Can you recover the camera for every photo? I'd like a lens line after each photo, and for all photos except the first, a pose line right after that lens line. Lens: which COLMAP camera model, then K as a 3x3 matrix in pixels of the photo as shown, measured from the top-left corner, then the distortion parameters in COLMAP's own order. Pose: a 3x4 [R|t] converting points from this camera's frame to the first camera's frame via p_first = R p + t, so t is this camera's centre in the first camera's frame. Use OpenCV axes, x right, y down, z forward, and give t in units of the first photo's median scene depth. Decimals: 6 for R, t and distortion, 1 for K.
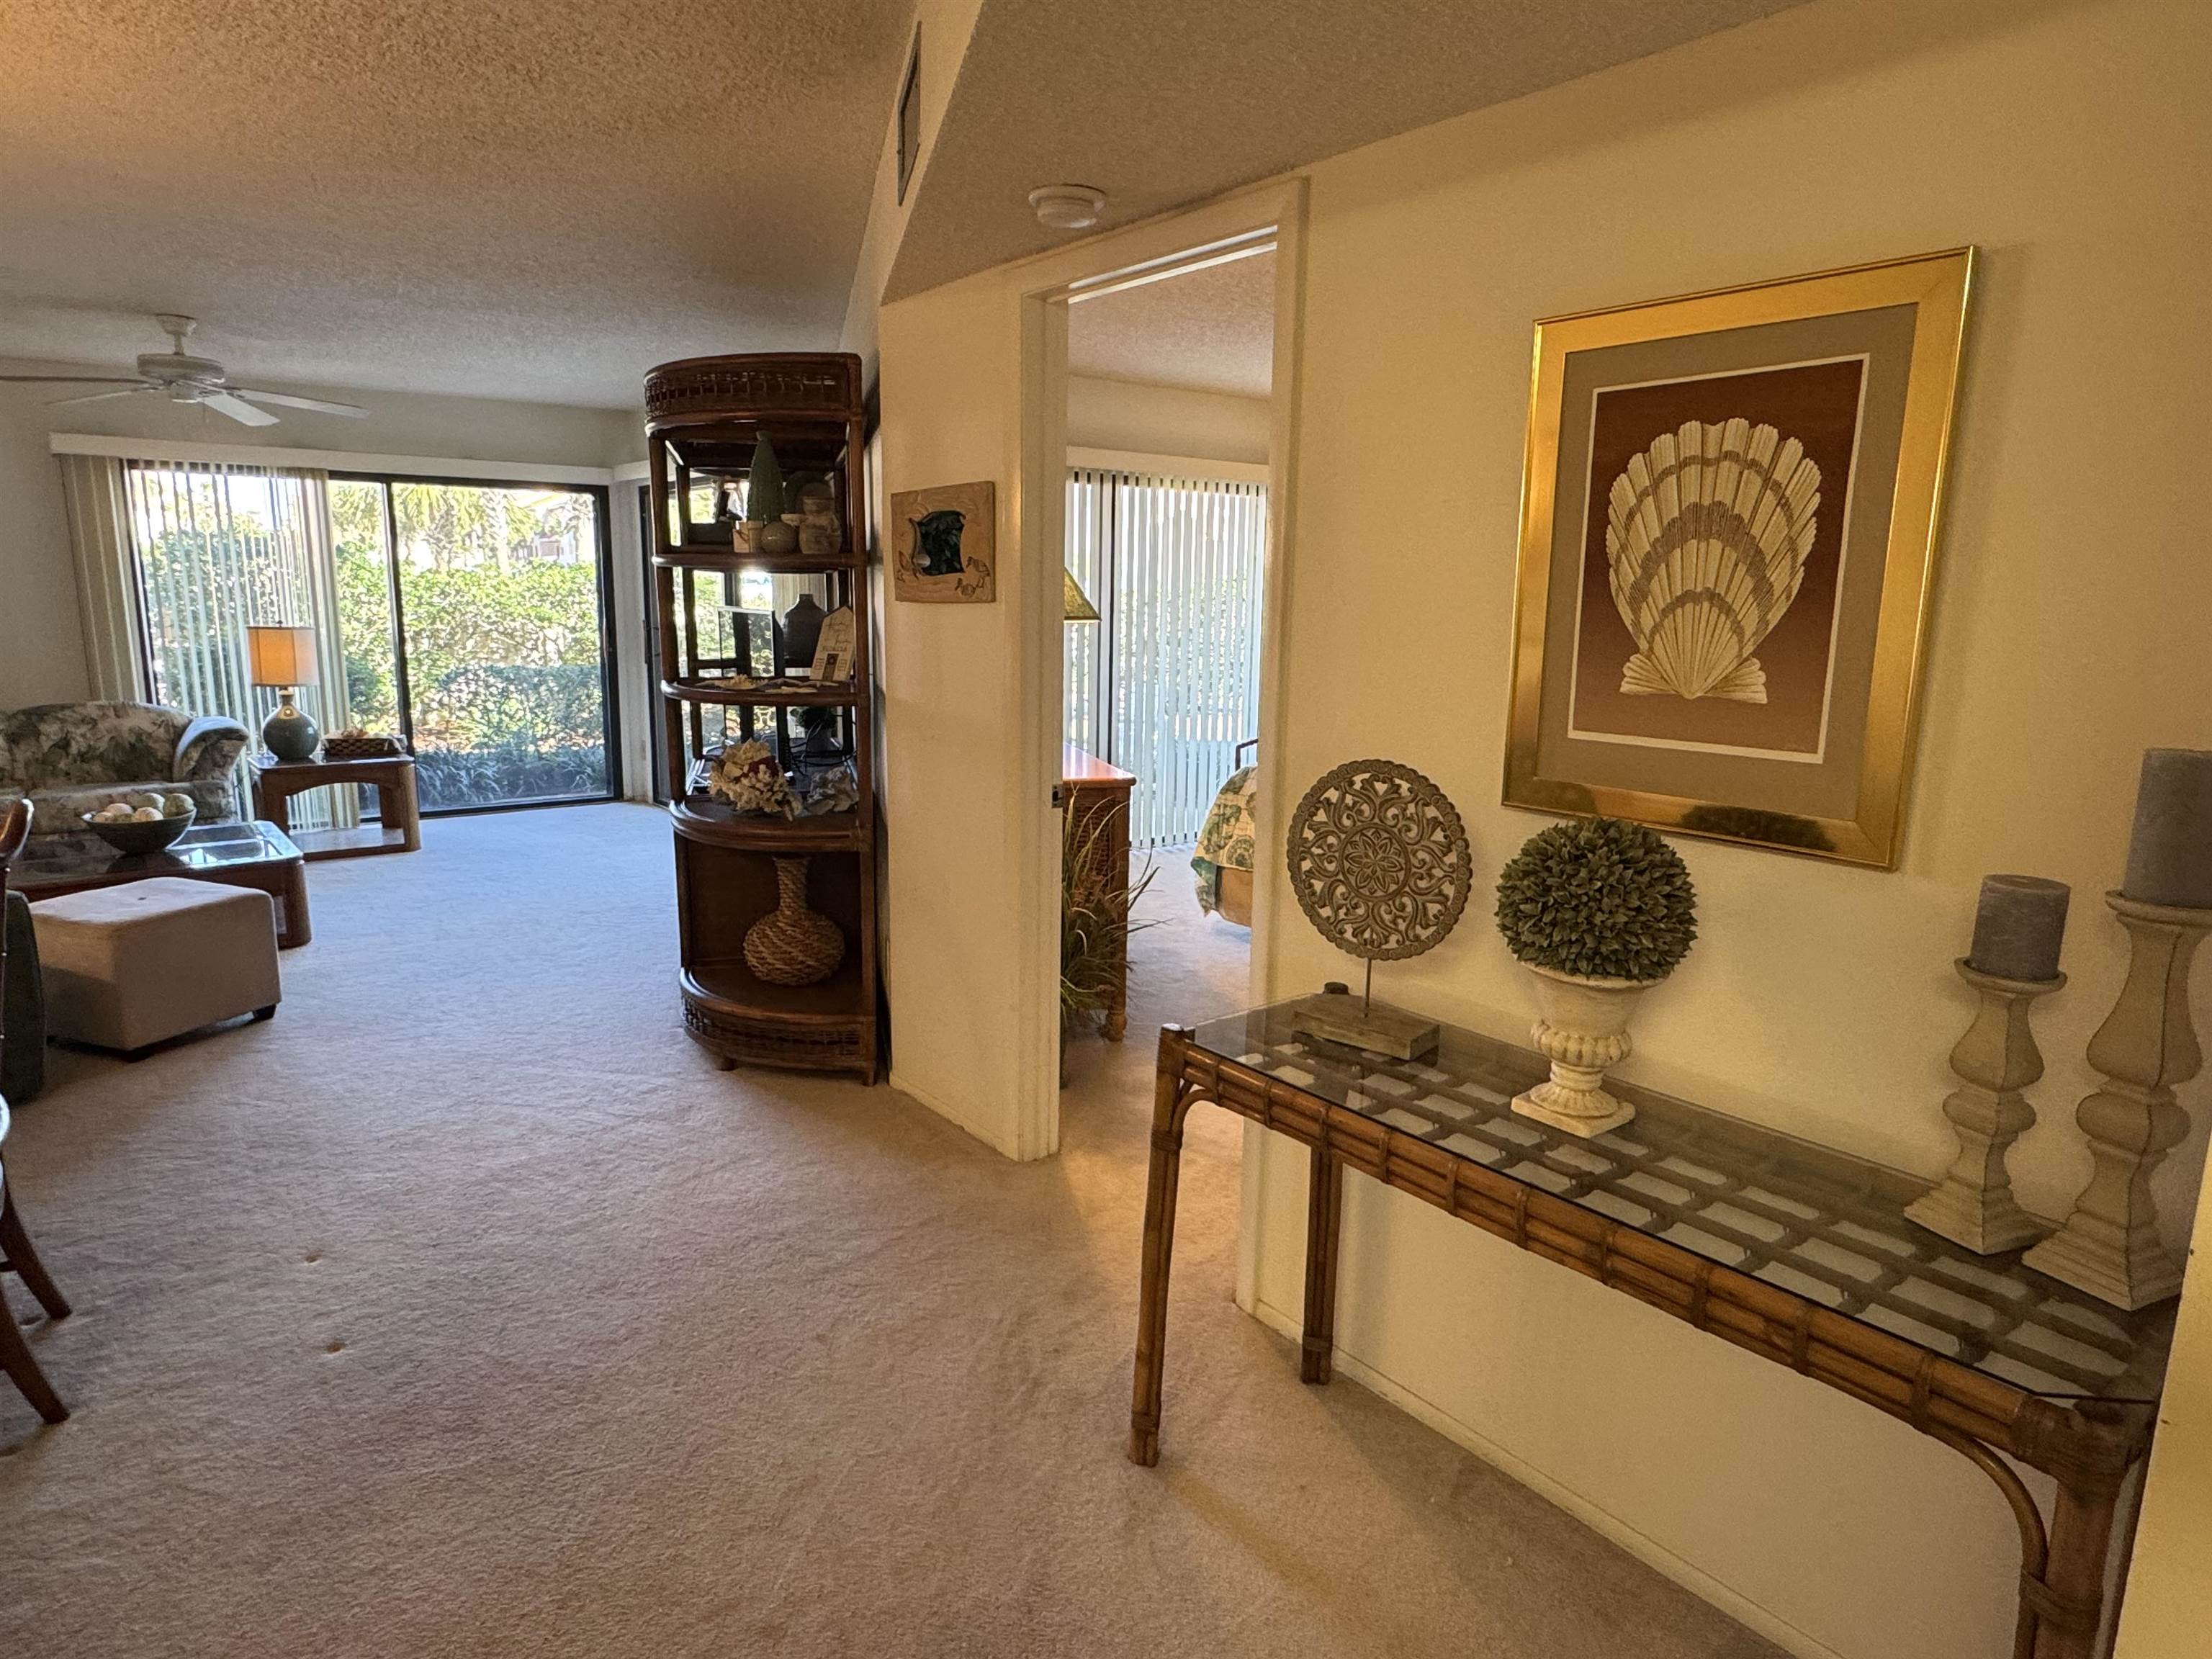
lens RADIAL K [[1289.6, 0, 1089.9], [0, 1289.6, 832.5], [0, 0, 1]] dist [-0.005791, 0.004052]
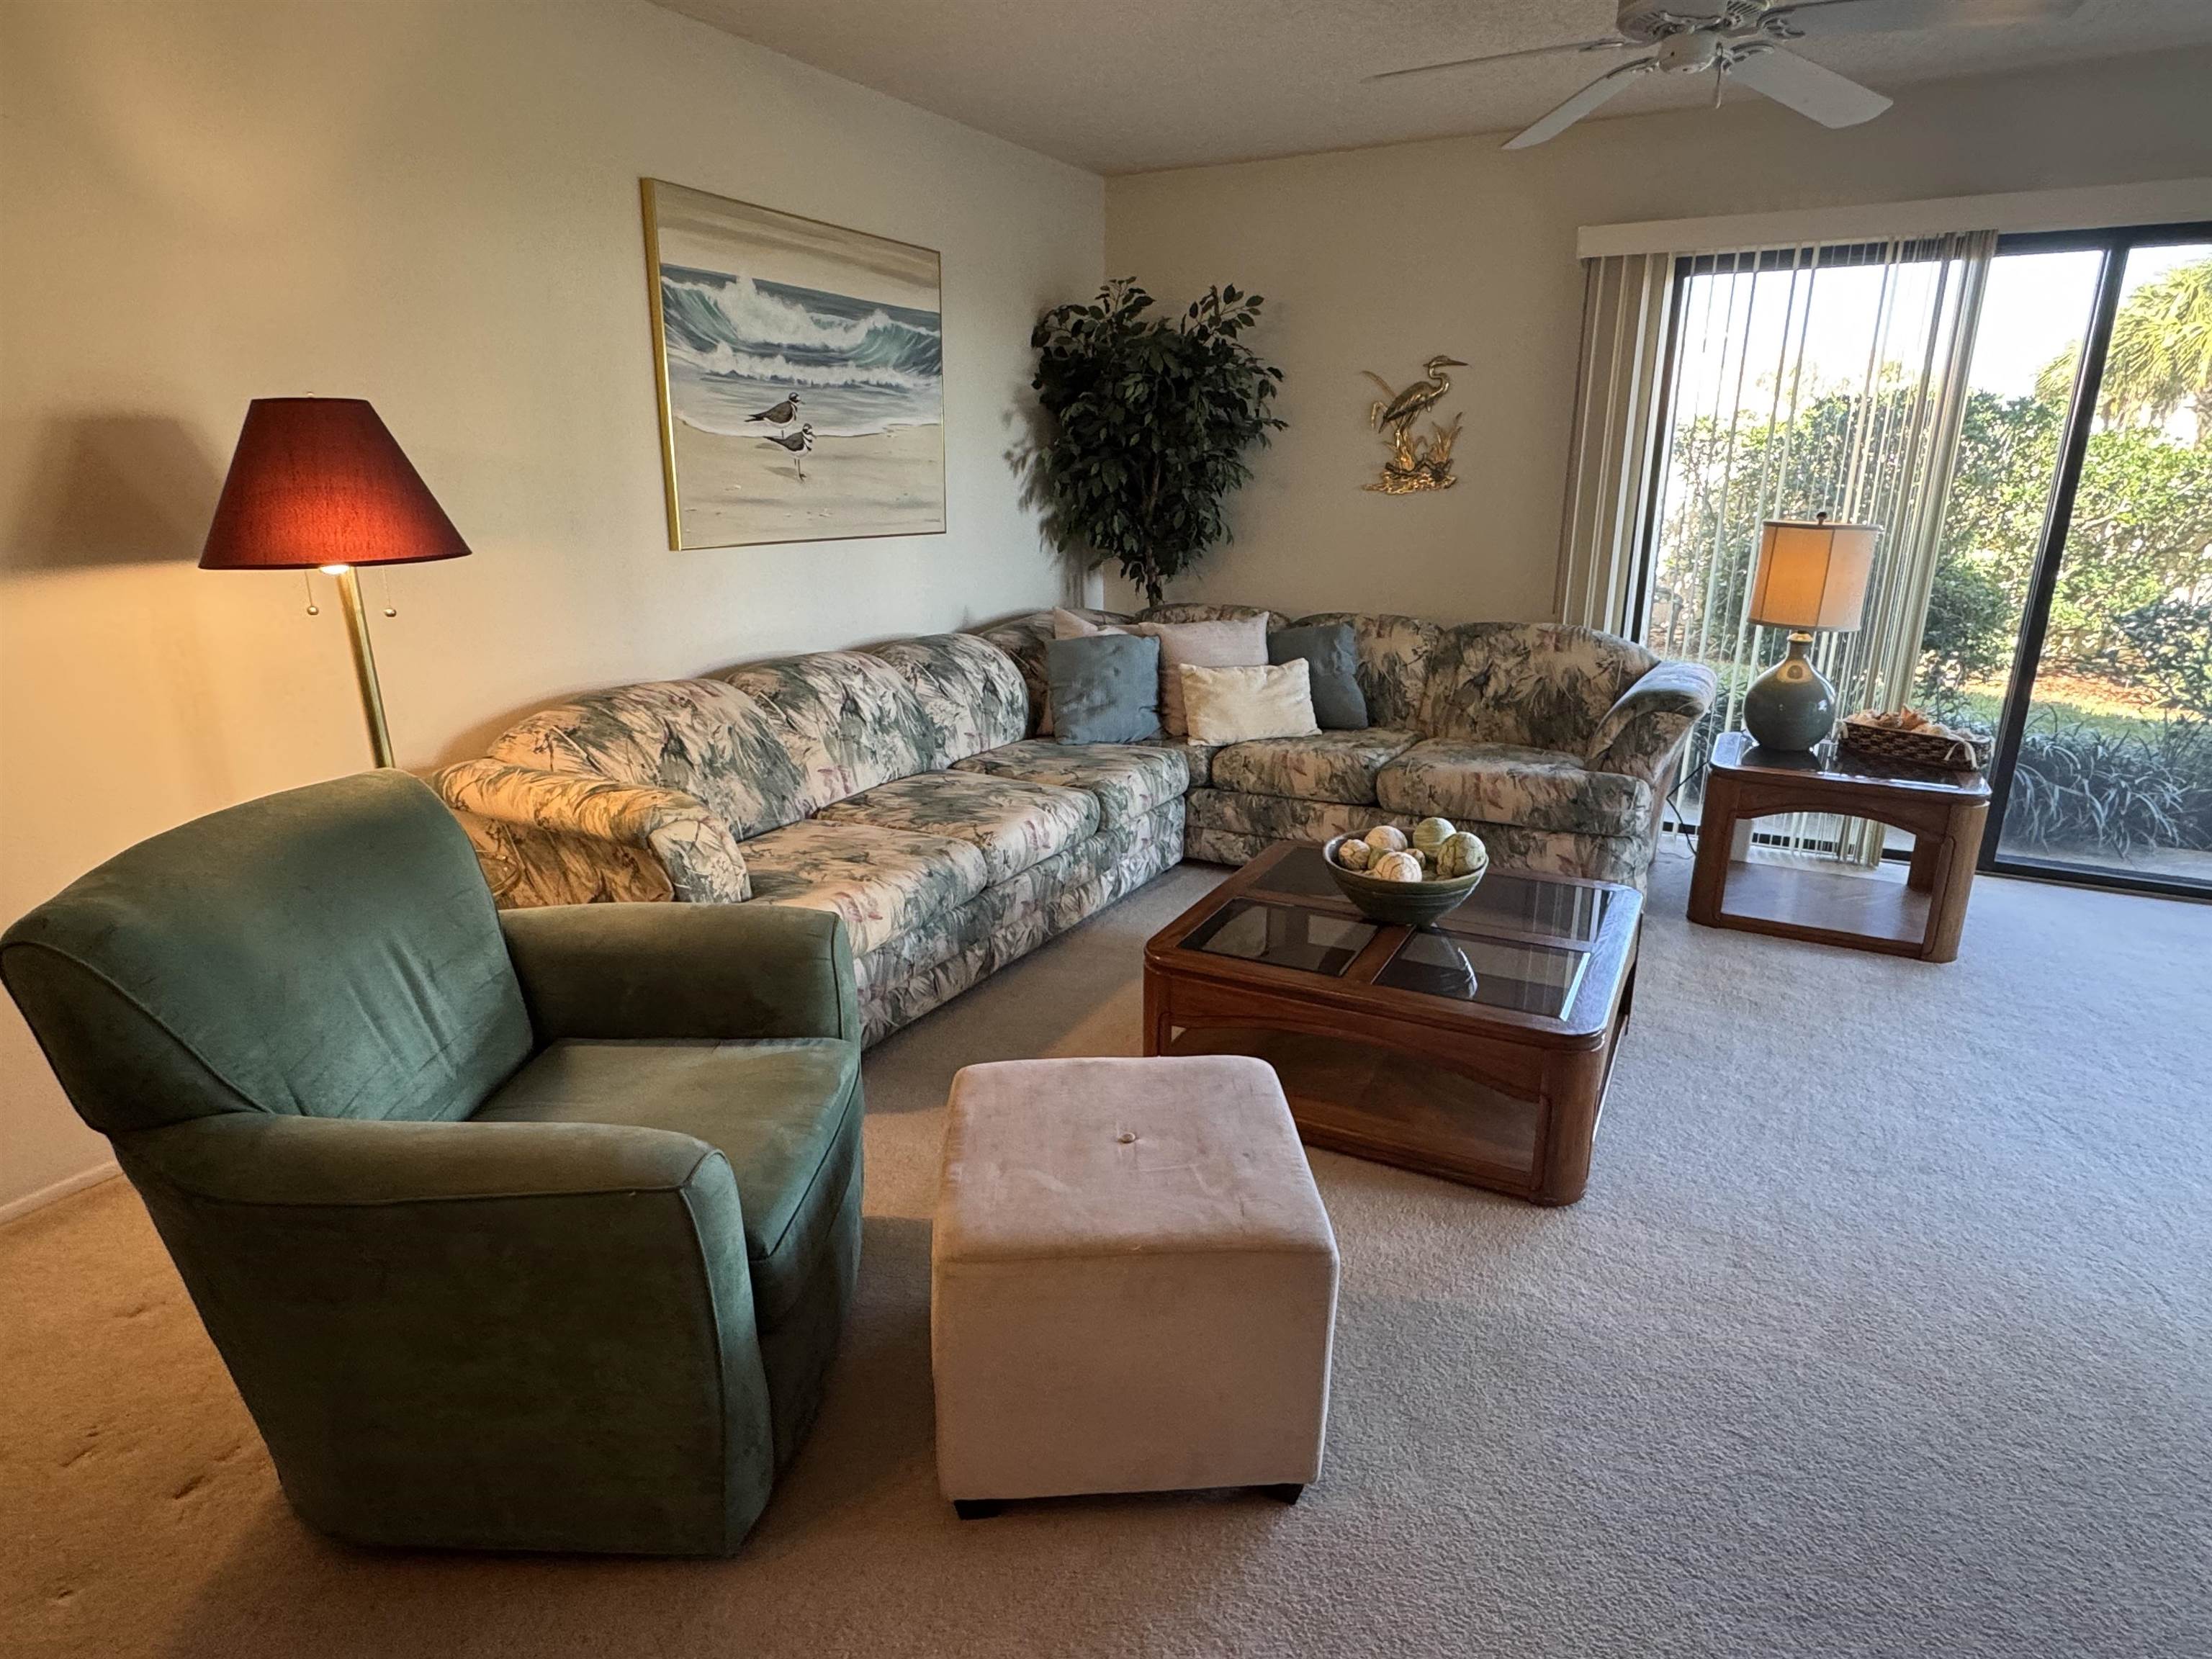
lens RADIAL K [[1234.2, 0, 1106.2], [0, 1234.2, 829.5], [0, 0, 1]] dist [-0.003706, 0.001705]
pose [[0.394269, 0.250833, -0.884101, -0.297536], [-0.167008, 0.965568, 0.199468, -0.108165], [0.903692, 0.069008, 0.422585, 0.624338]]
